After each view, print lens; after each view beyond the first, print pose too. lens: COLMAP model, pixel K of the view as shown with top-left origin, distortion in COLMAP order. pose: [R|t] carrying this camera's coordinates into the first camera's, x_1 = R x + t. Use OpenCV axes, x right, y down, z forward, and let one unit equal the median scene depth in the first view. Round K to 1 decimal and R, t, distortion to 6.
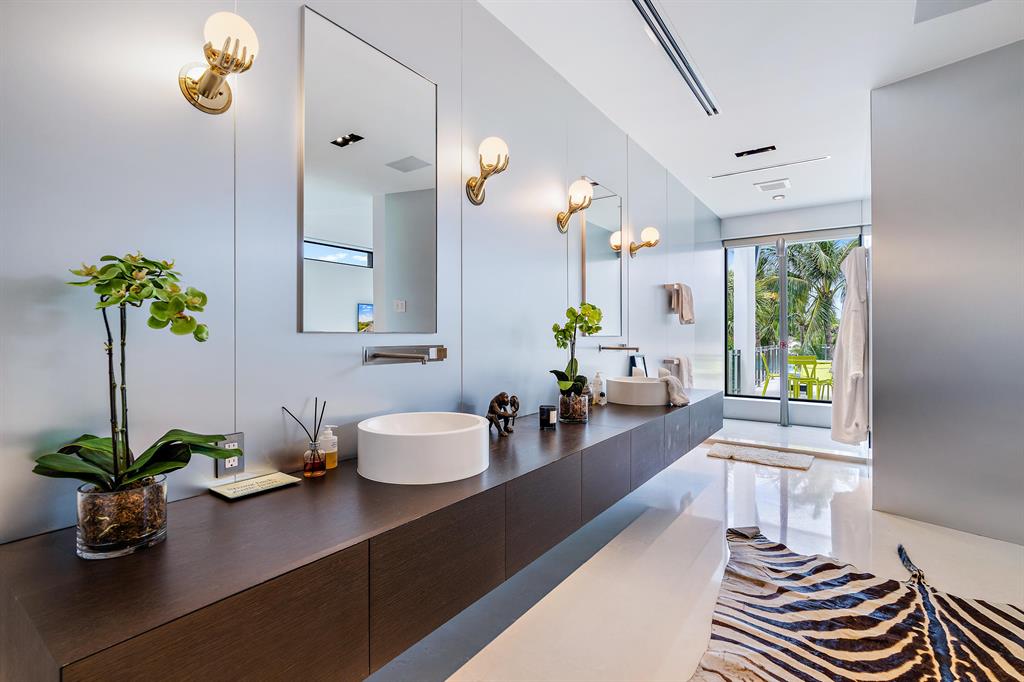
lens RADIAL K [[467.4, 0, 510.8], [0, 467.4, 336.2], [0, 0, 1]] dist [-0.001240, -0.000198]
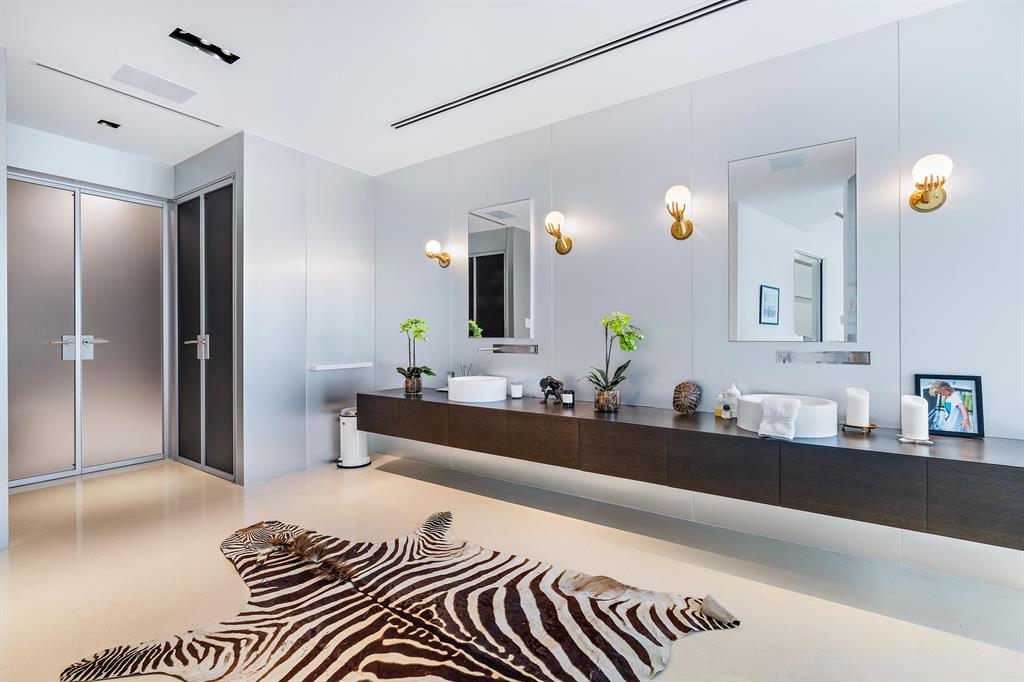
lens RADIAL K [[467.4, 0, 510.8], [0, 467.4, 336.2], [0, 0, 1]] dist [-0.001240, -0.000198]
pose [[0.024703, -0.001213, -0.999694, 1.789380], [0.004697, 0.999988, -0.001098, -0.012451], [0.999684, -0.004669, 0.024709, 0.972981]]
